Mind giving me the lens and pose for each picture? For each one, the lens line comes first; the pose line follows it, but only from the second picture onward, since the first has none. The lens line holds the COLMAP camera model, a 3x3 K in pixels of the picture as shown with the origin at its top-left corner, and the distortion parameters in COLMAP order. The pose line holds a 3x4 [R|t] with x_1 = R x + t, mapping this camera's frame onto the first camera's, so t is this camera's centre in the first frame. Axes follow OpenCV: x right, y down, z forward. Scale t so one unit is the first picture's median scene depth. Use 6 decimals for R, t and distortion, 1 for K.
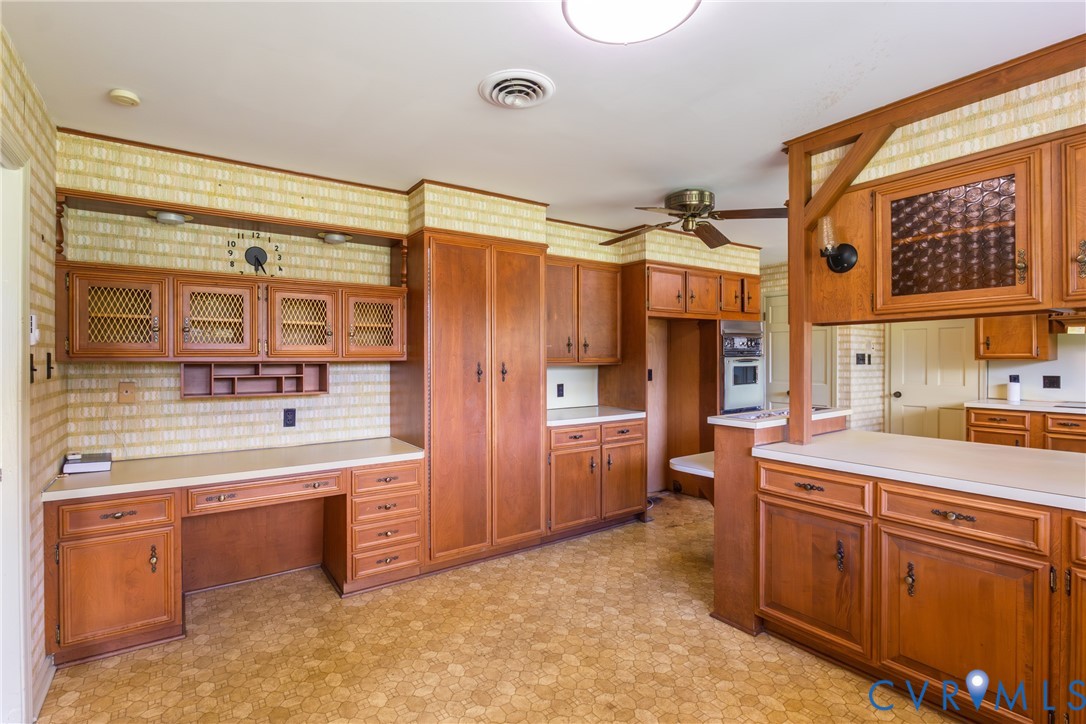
lens RADIAL K [[526.8, 0, 542.0], [0, 526.8, 359.6], [0, 0, 1]] dist [-0.006603, -0.000299]
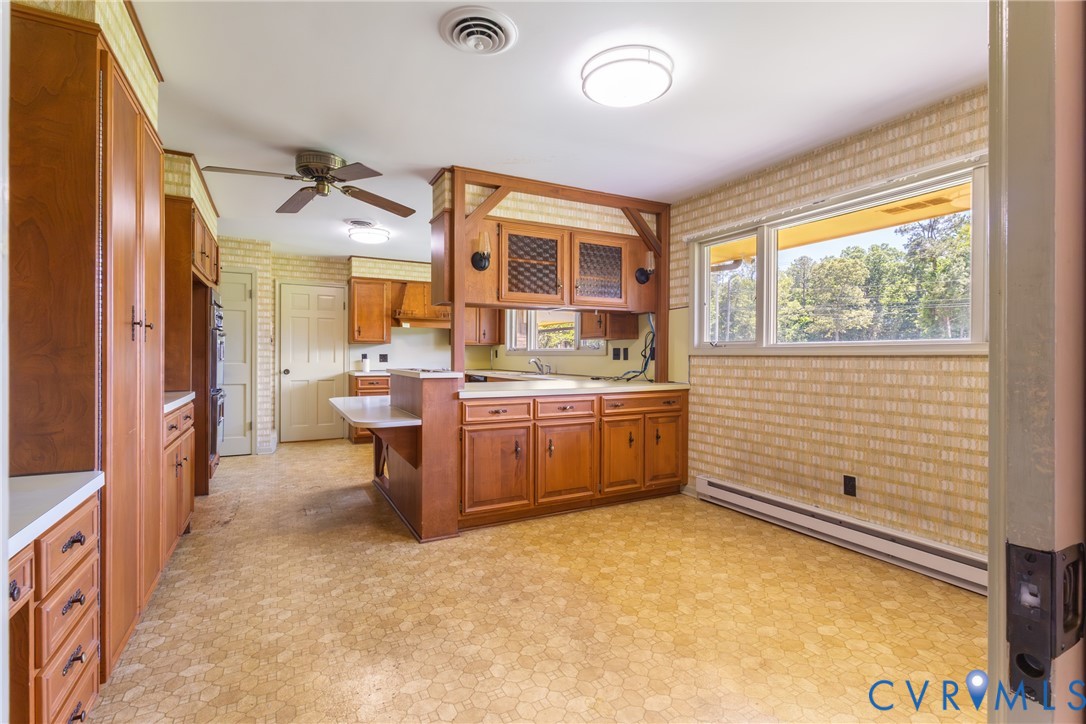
lens RADIAL K [[501.0, 0, 542.9], [0, 501.0, 360.1], [0, 0, 1]] dist [0.000680, 0.000856]
pose [[0.106153, -0.001002, 0.994349, -0.802083], [0.001602, 0.999998, 0.000837, 0.085742], [-0.994349, 0.001504, 0.106154, 0.649161]]
